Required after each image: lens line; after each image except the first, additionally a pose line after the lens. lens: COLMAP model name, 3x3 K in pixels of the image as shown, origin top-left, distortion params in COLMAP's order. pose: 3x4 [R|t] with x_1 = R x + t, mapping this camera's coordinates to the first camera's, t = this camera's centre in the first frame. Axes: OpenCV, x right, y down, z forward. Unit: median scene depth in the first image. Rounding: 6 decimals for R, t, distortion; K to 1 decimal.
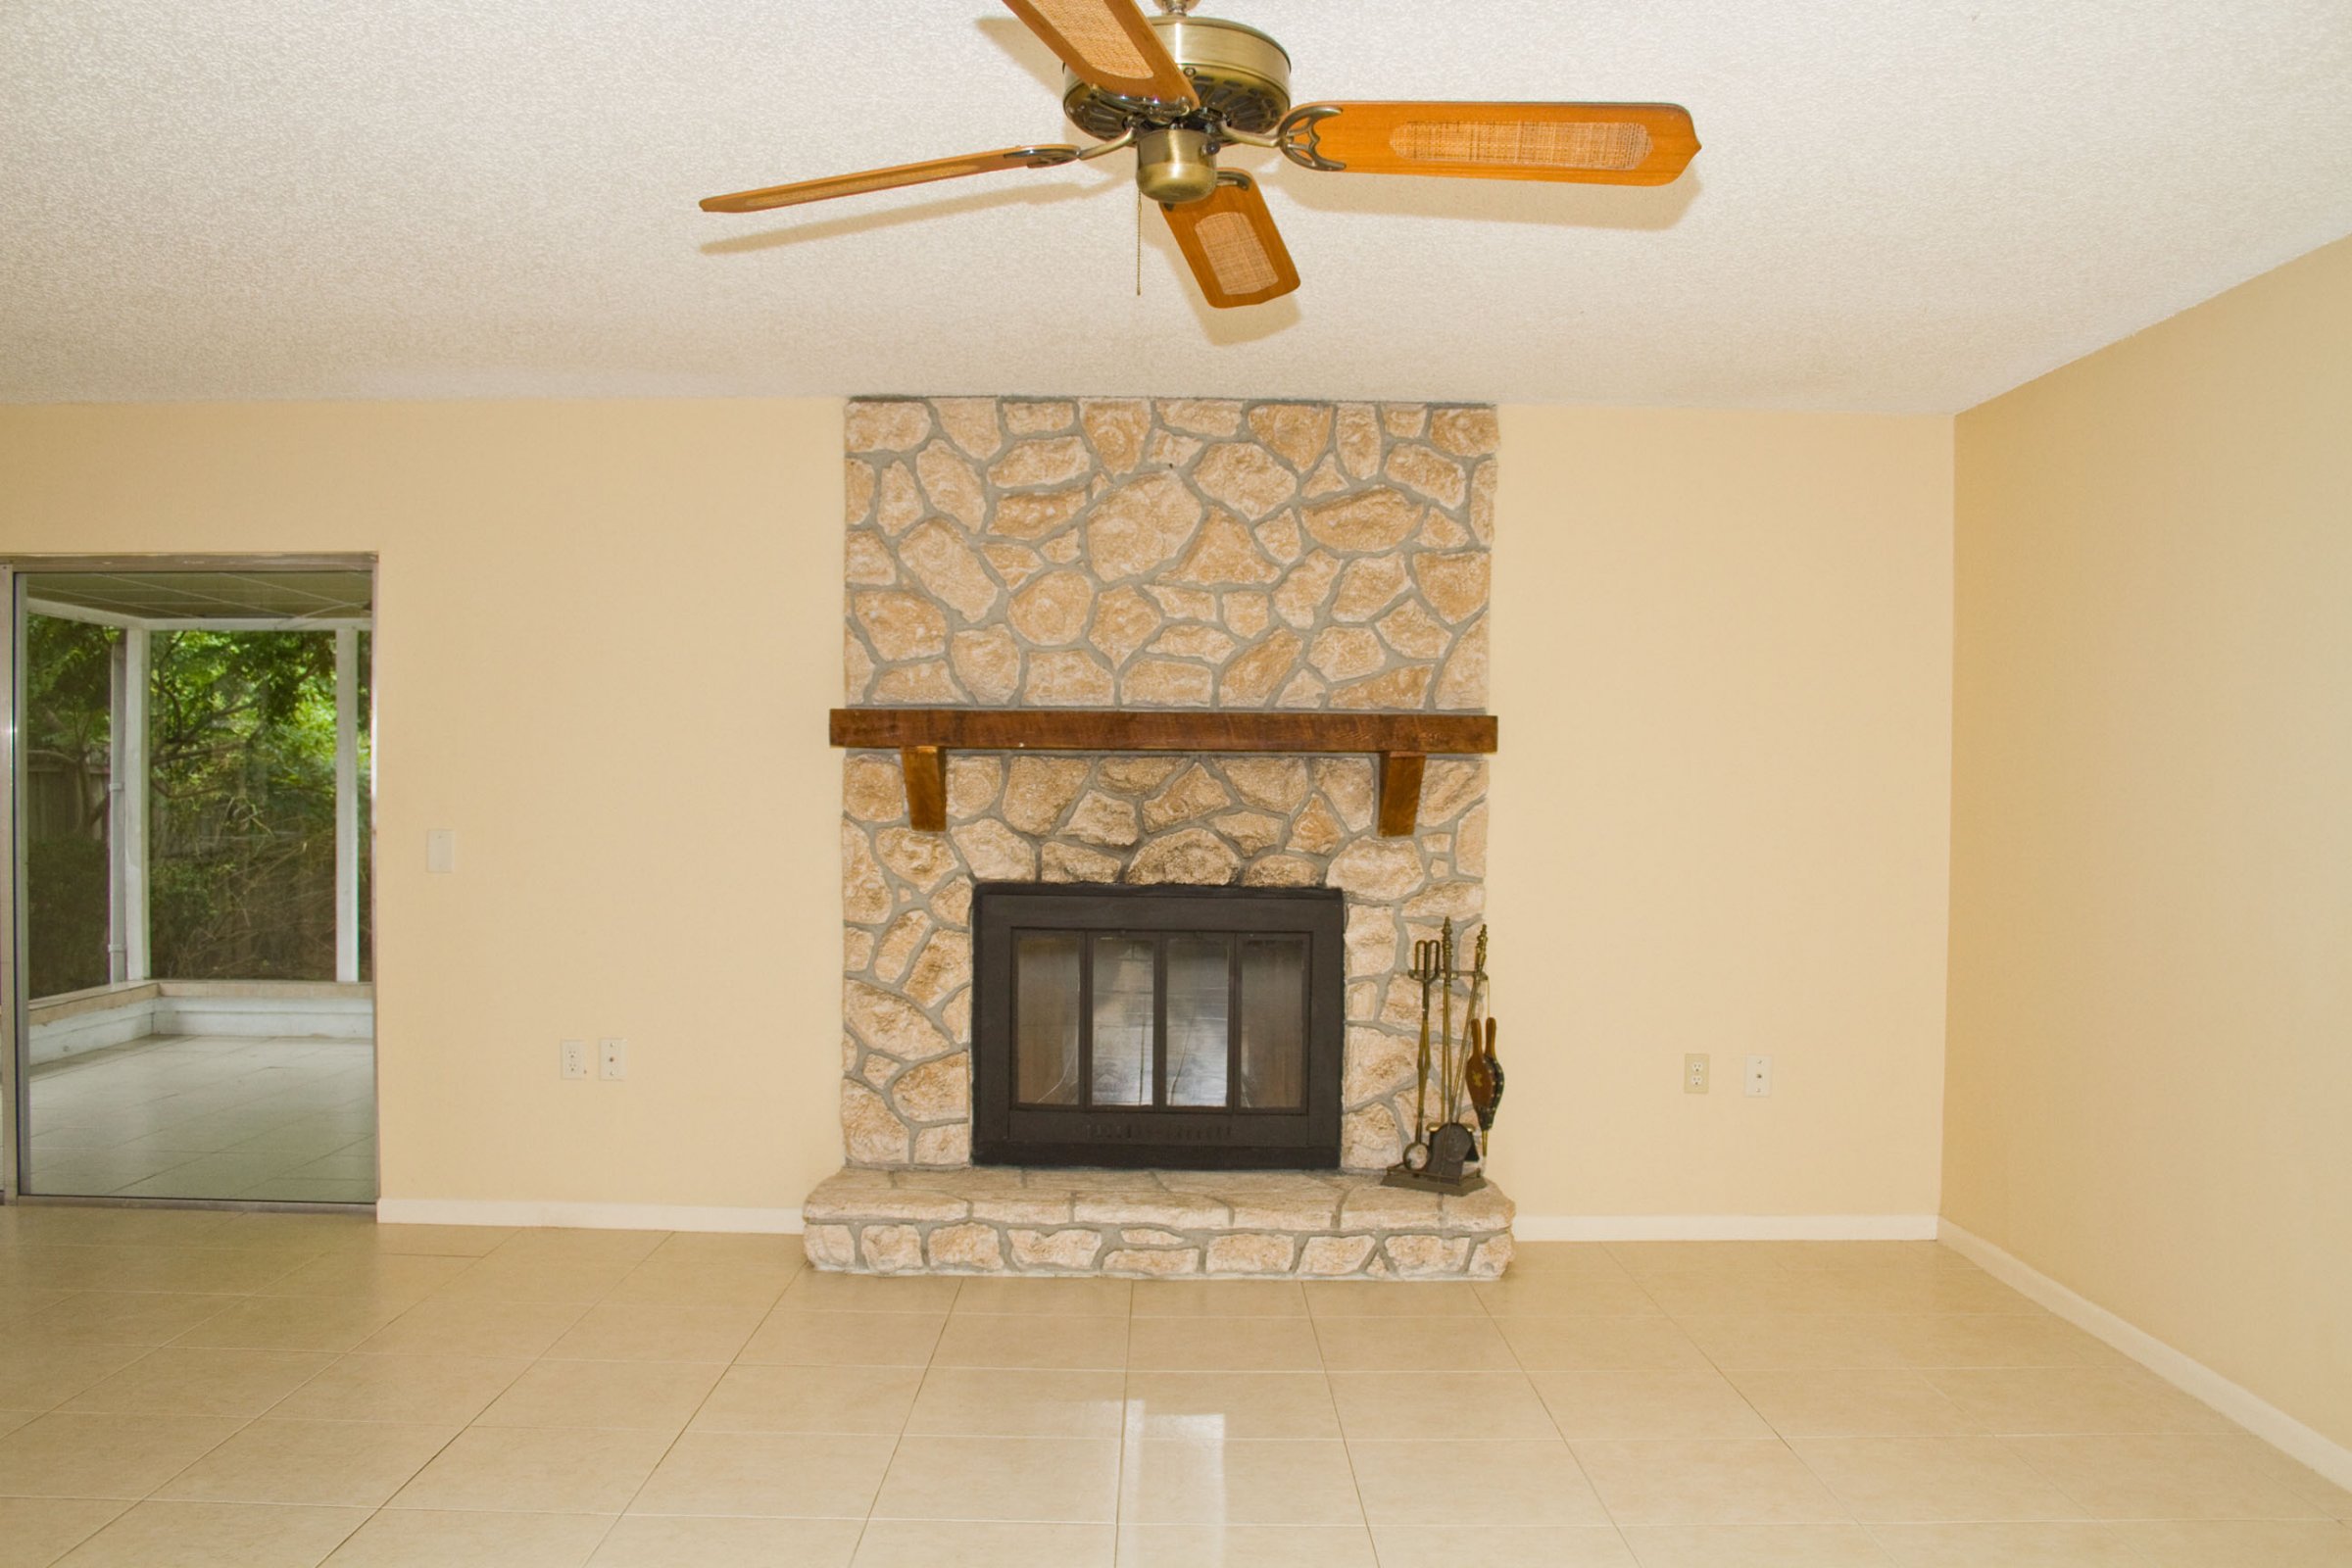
lens RADIAL K [[1918.9, 0, 1167.7], [0, 1918.9, 798.7], [0, 0, 1]] dist [-0.146405, 0.110099]
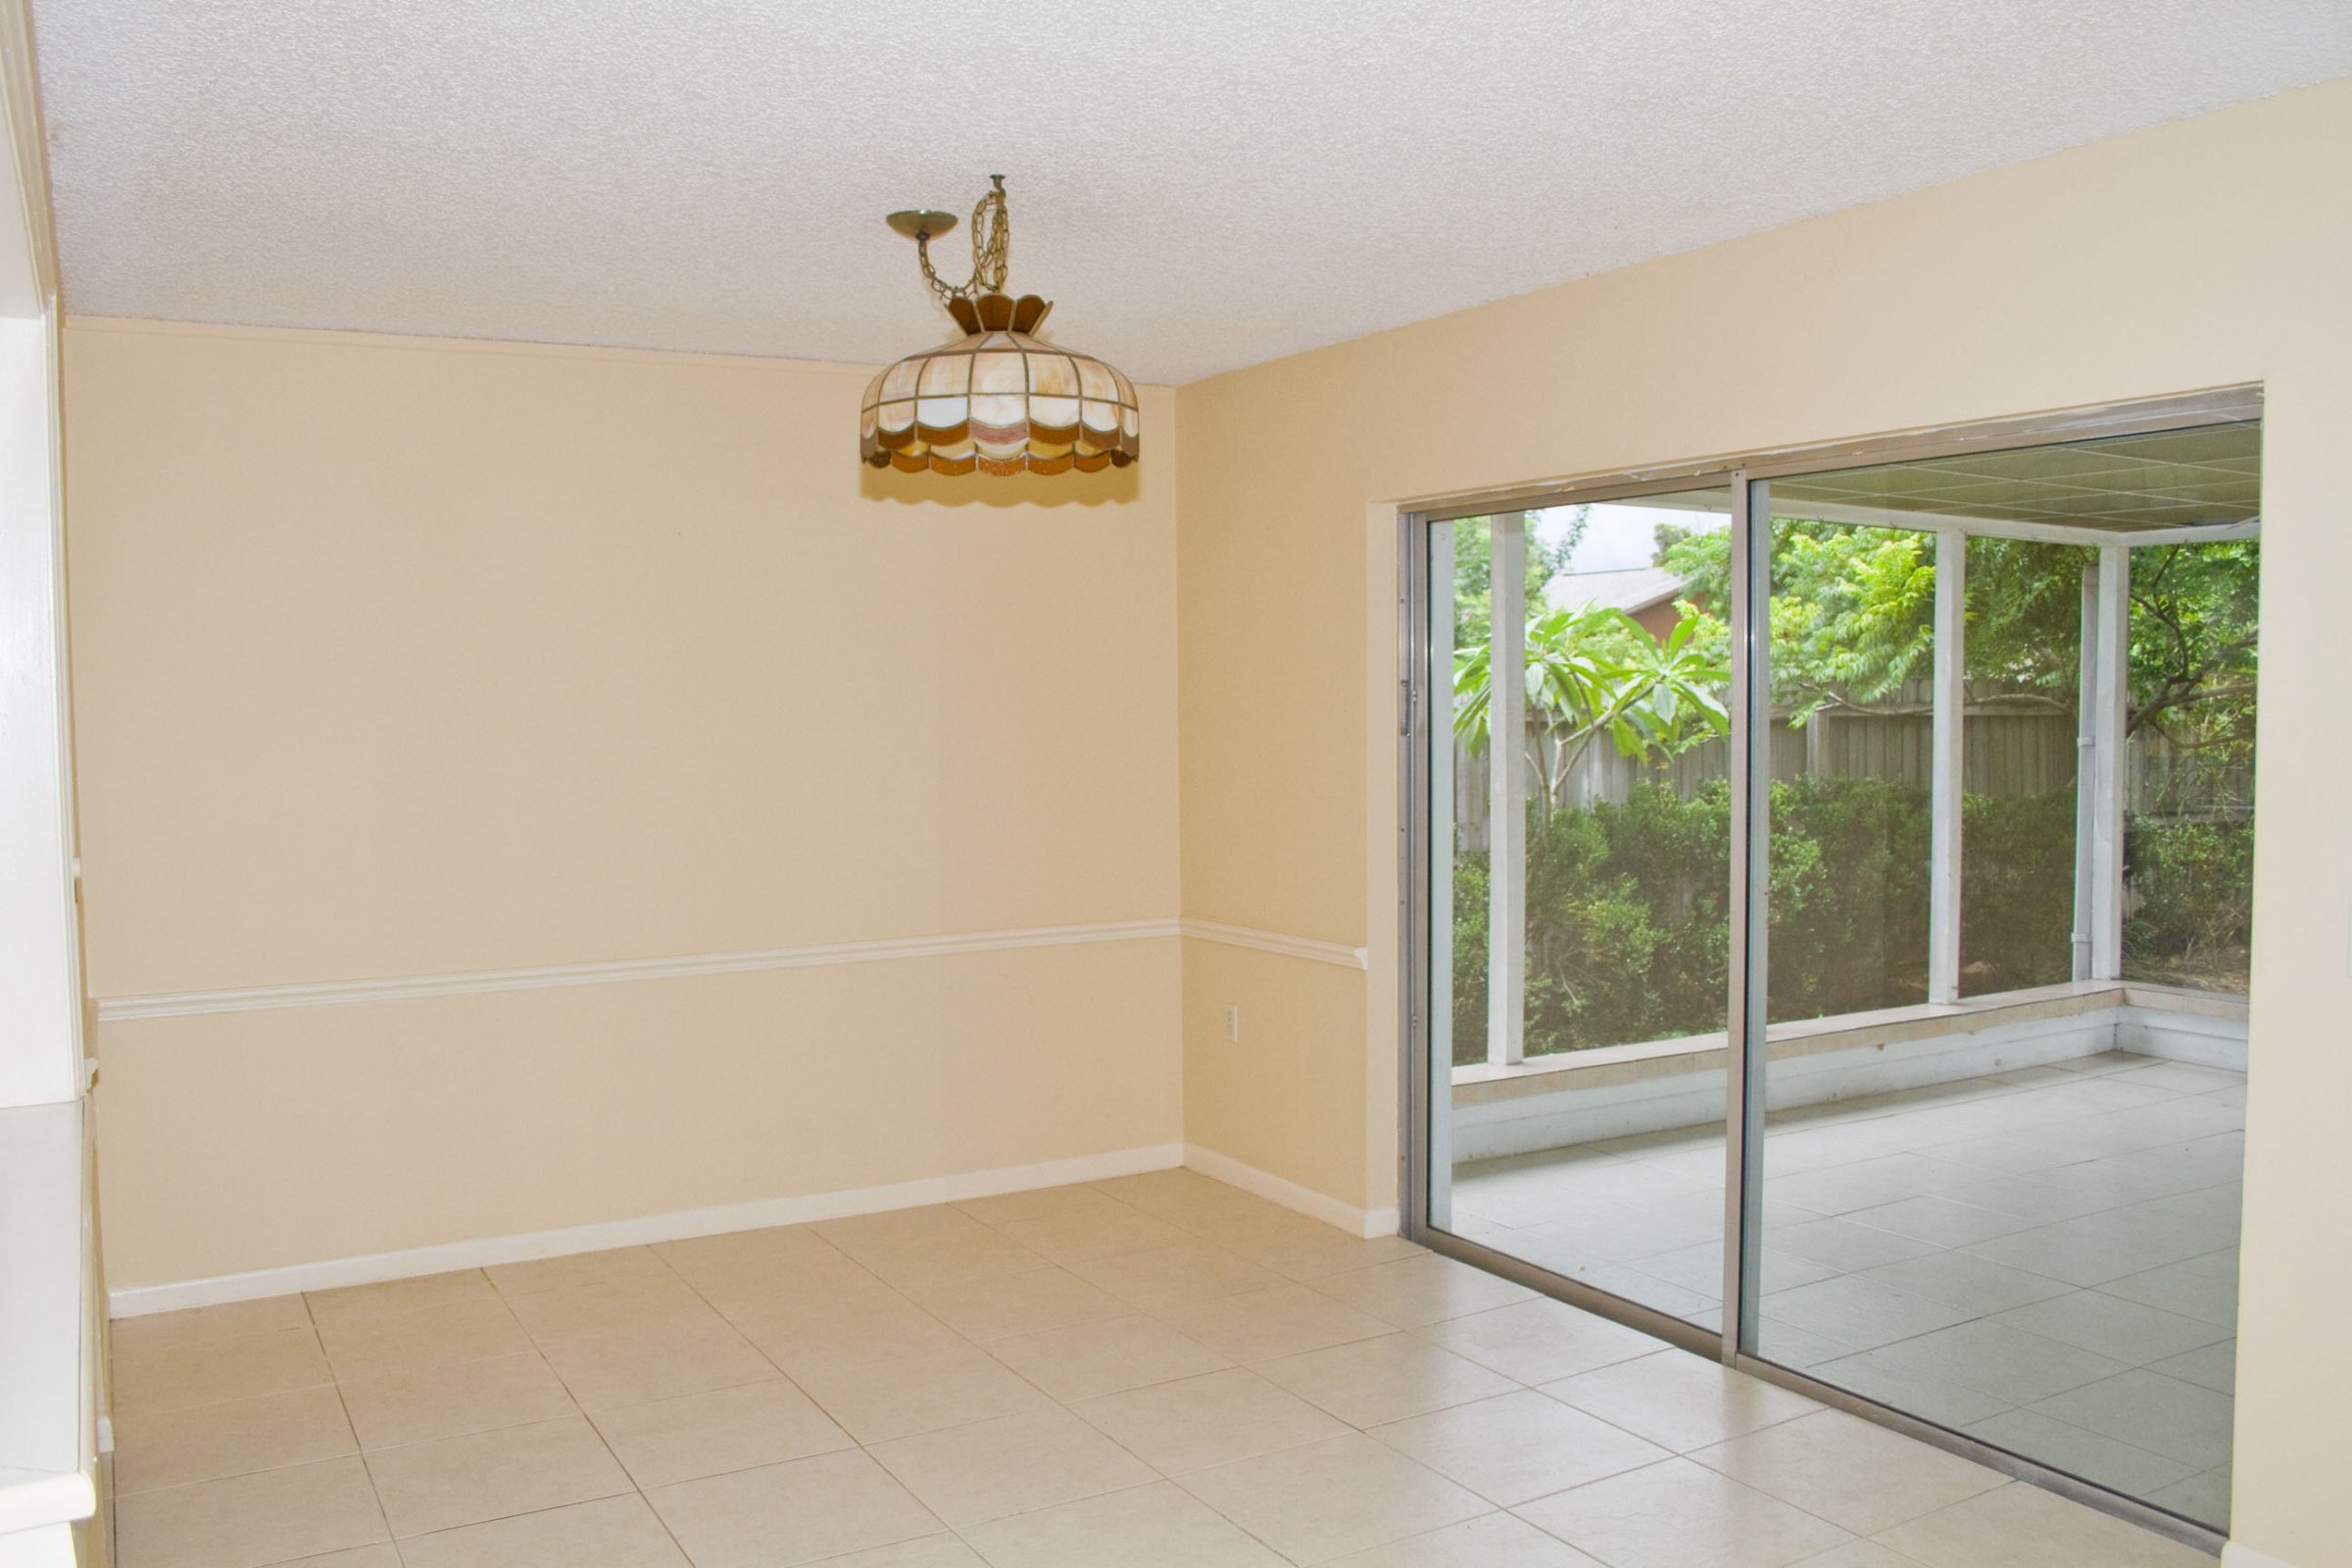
lens RADIAL K [[1918.9, 0, 1155.0], [0, 1918.9, 788.9], [0, 0, 1]] dist [-0.146405, 0.110099]
pose [[0.496322, 0.034651, -0.867447, -0.108912], [-0.001192, 0.999229, 0.039233, -0.032692], [0.868138, -0.018438, 0.495981, 0.441876]]
